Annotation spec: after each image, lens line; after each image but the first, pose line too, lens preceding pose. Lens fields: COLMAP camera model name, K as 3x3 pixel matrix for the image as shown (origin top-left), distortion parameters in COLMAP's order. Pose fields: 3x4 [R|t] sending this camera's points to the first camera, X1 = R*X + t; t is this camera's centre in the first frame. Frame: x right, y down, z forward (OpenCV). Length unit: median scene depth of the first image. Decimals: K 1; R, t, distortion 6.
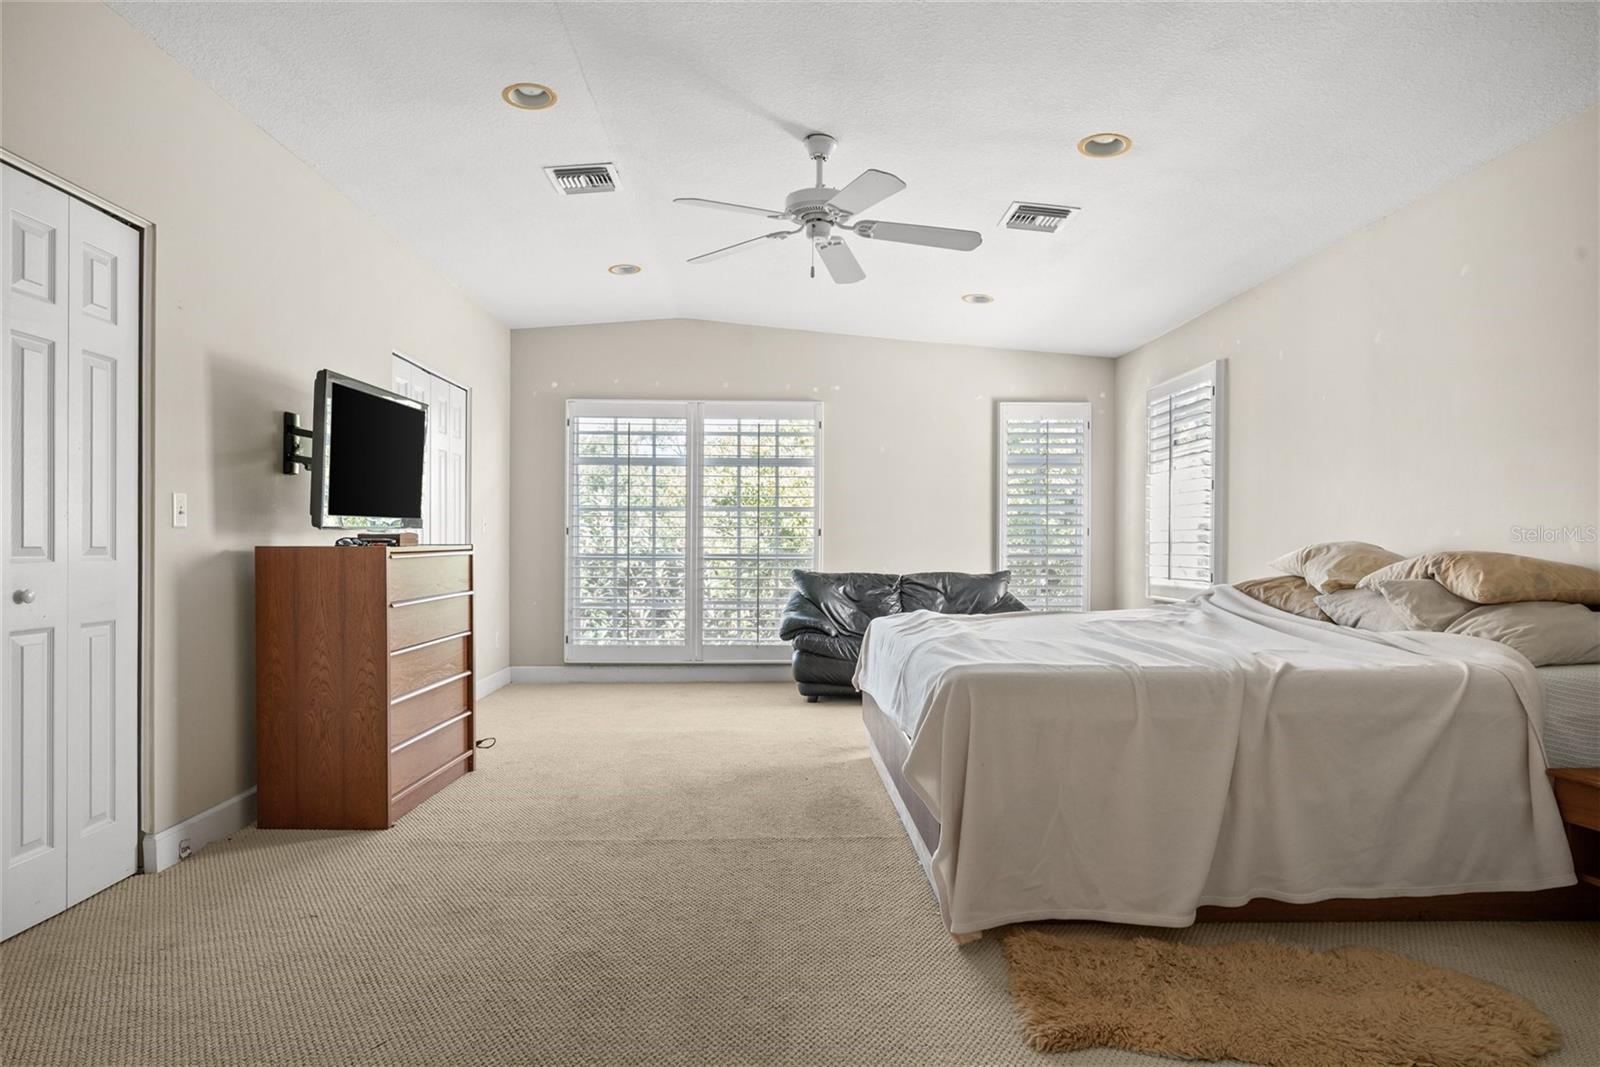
lens RADIAL K [[916.7, 0, 800.1], [0, 916.7, 539.8], [0, 0, 1]] dist [0.001818, -0.001047]
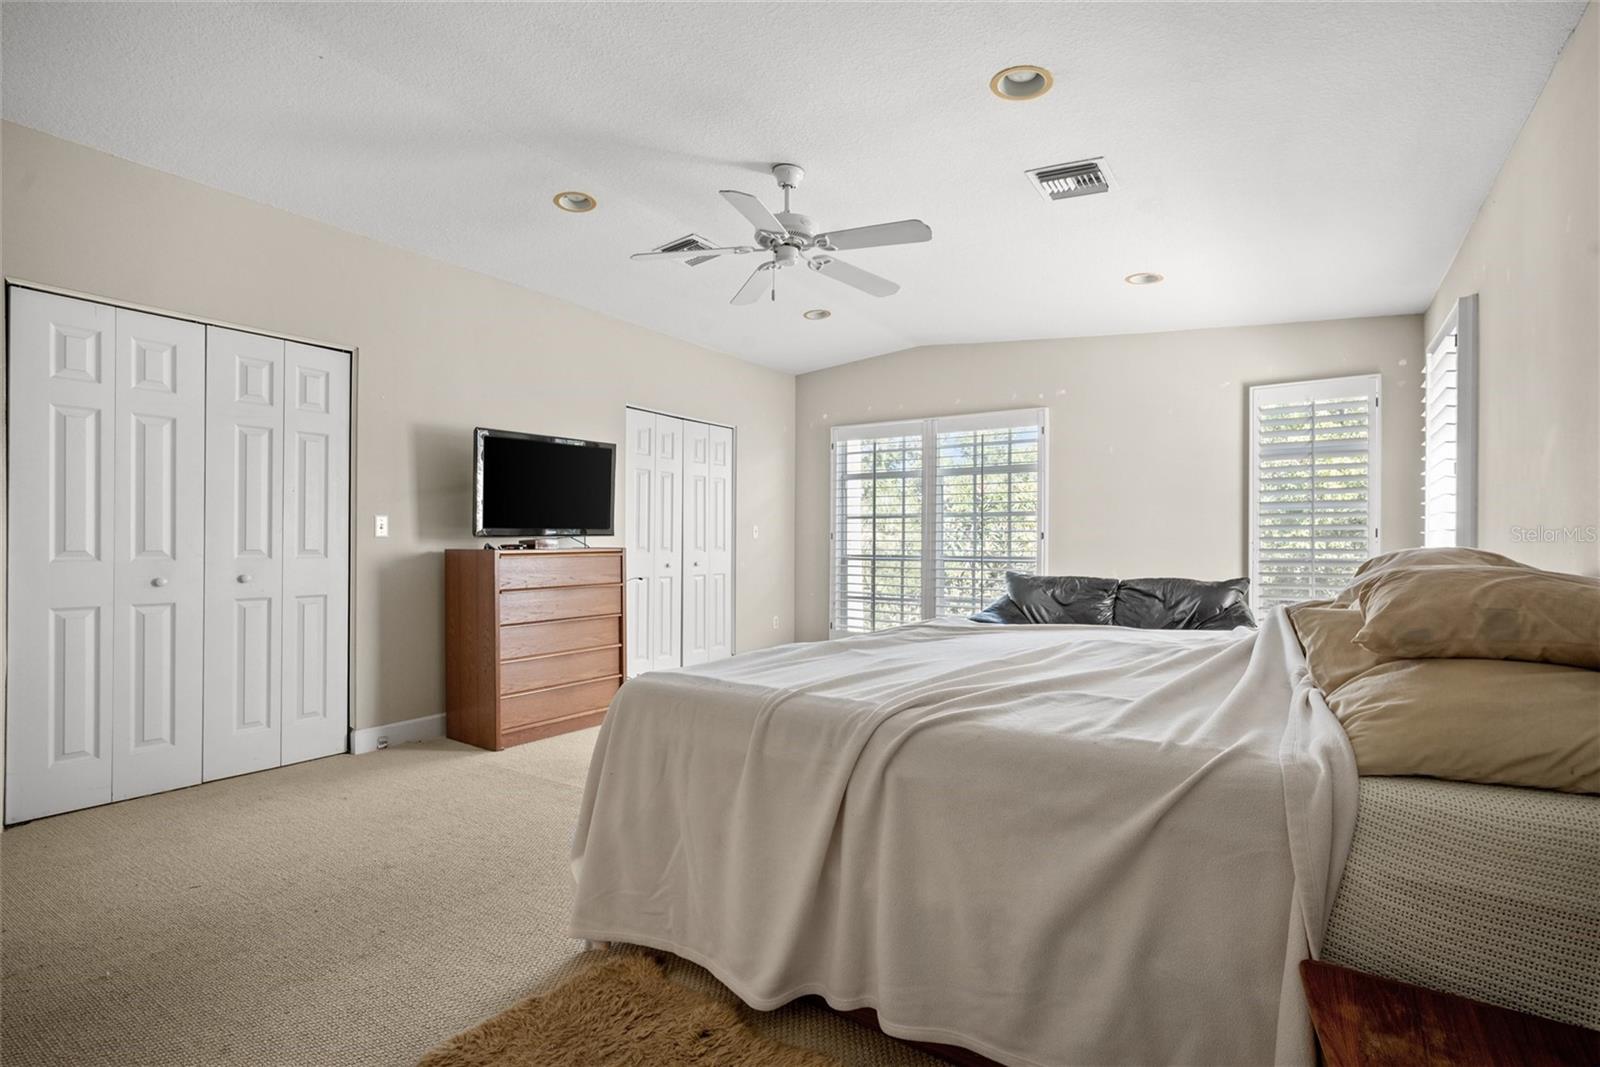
lens RADIAL K [[762.2, 0, 800.0], [0, 762.2, 537.8], [0, 0, 1]] dist [-0.004332, 0.000521]
pose [[0.815464, -0.004702, -0.578788, 0.353285], [0.002164, 0.999985, -0.005075, -0.002314], [0.578803, 0.002886, 0.815462, 0.188116]]
